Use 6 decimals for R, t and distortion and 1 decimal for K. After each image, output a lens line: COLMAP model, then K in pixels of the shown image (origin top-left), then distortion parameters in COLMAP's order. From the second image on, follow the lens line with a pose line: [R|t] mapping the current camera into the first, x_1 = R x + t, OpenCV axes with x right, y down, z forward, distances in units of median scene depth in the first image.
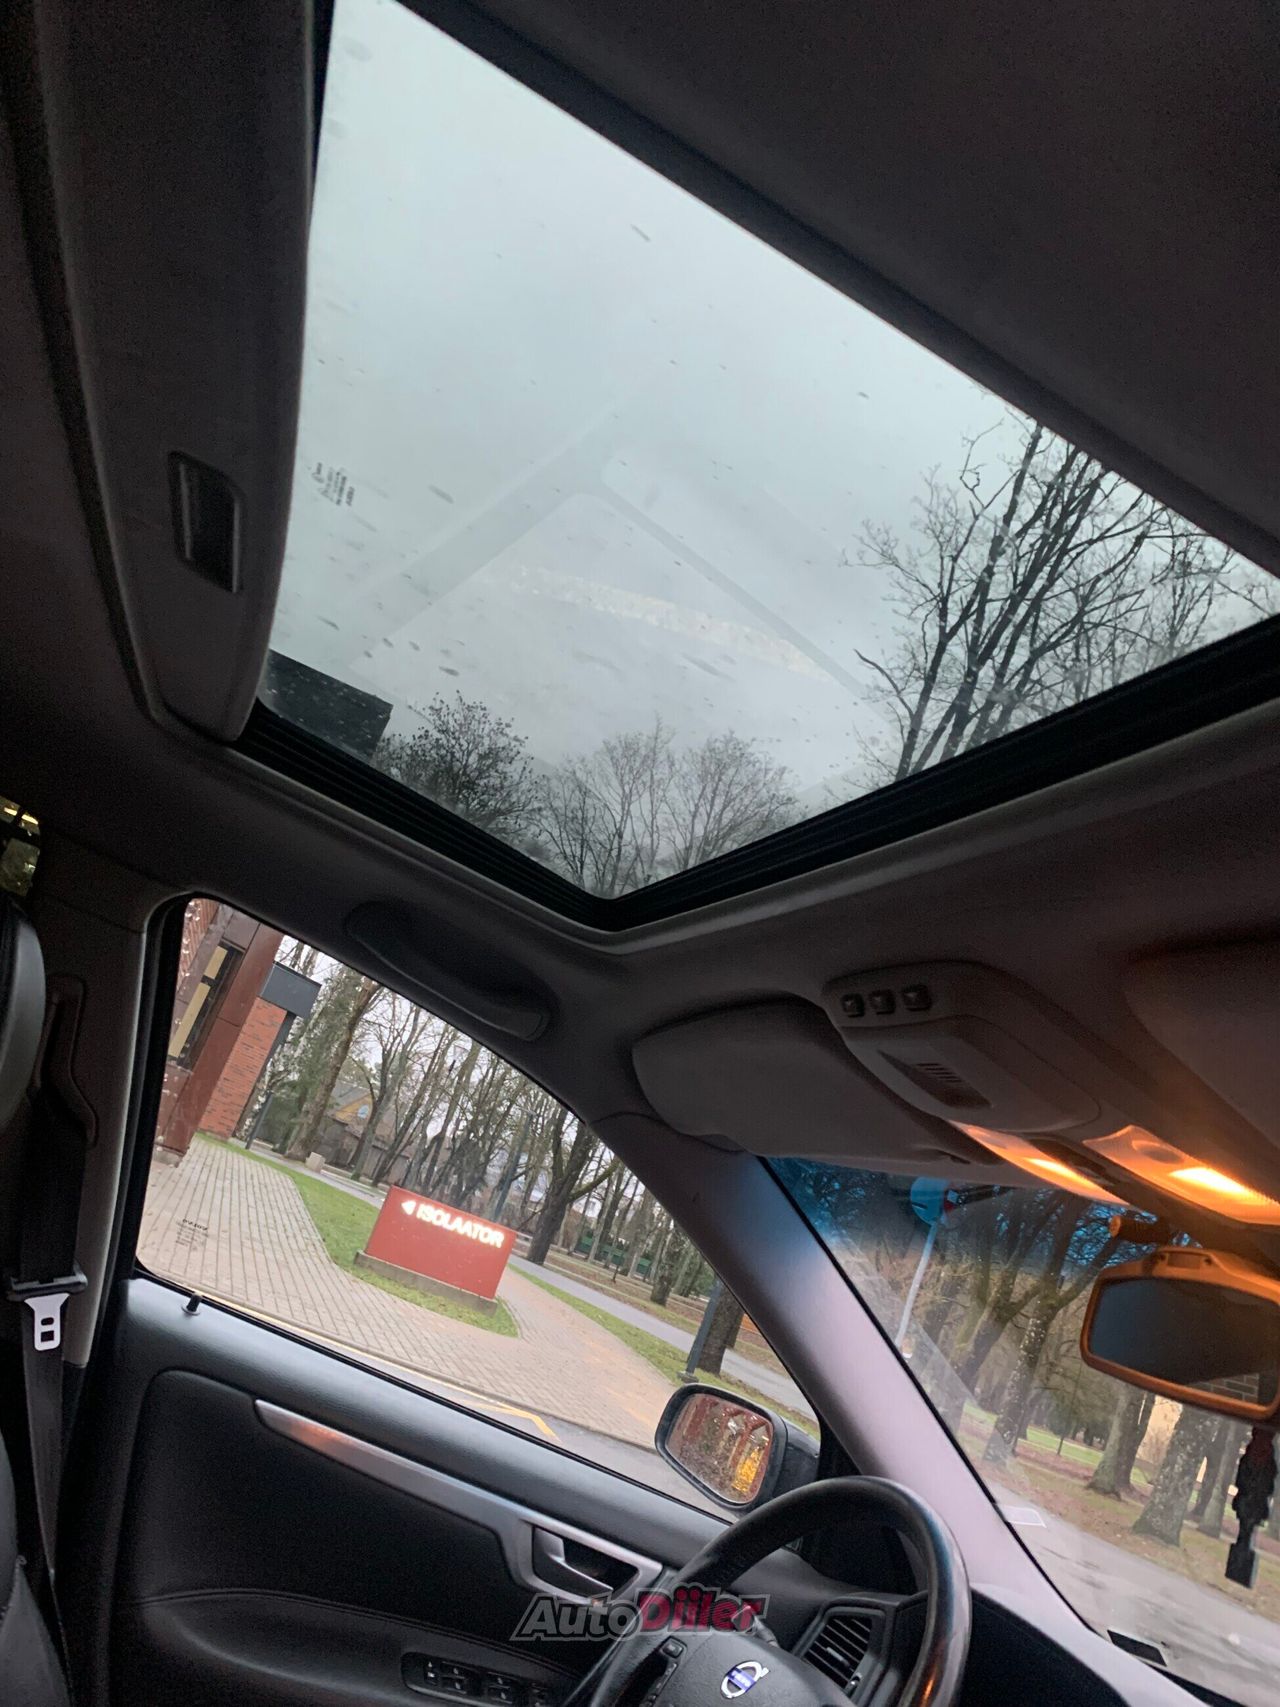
lens RADIAL K [[1301.6, 0, 644.8], [0, 1301.6, 846.7], [0, 0, 1]] dist [-0.024579, 0.001552]
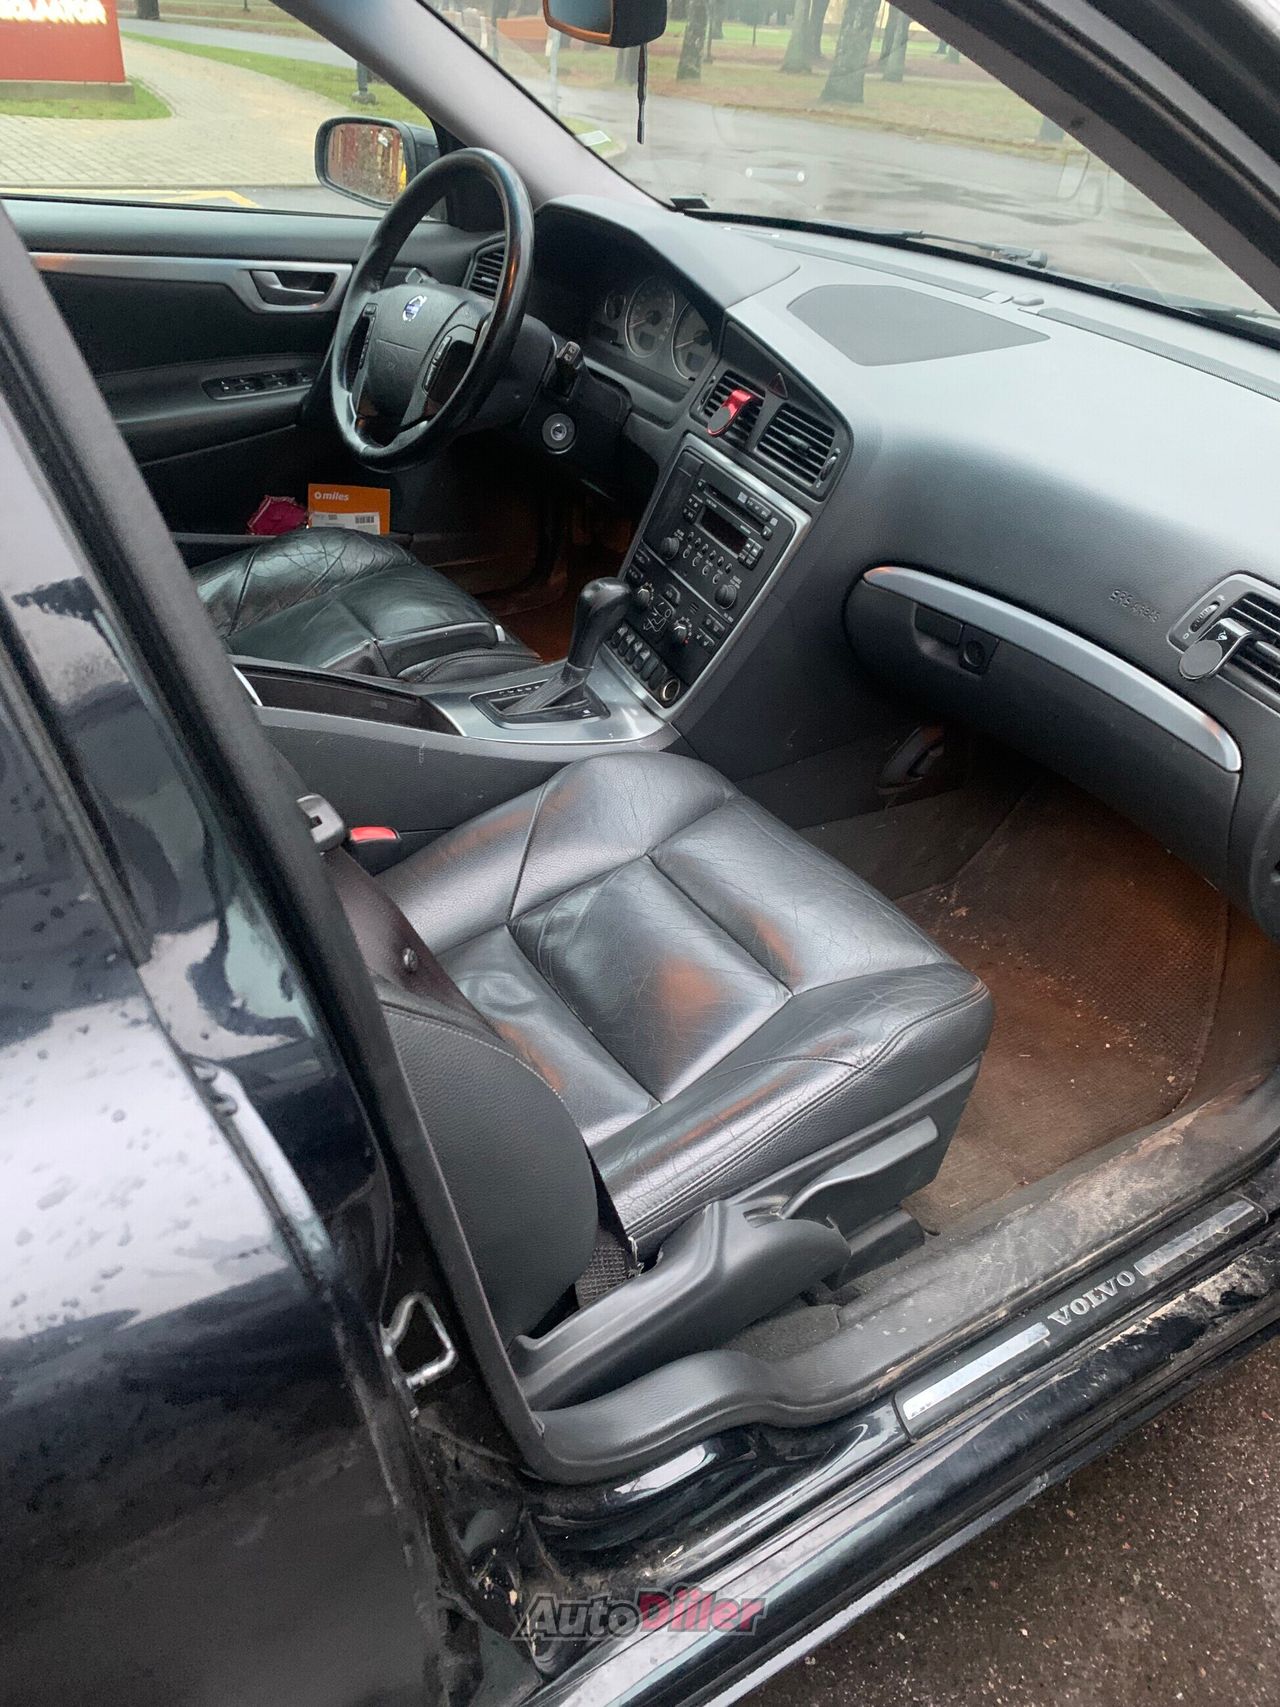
lens RADIAL K [[1301.6, 0, 644.8], [0, 1301.6, 846.7], [0, 0, 1]] dist [-0.024579, 0.001552]
pose [[0.933262, -0.358081, 0.028283, 0.042207], [0.187861, 0.553697, 0.811251, -0.146543], [-0.306153, -0.751796, 0.584014, -0.339906]]
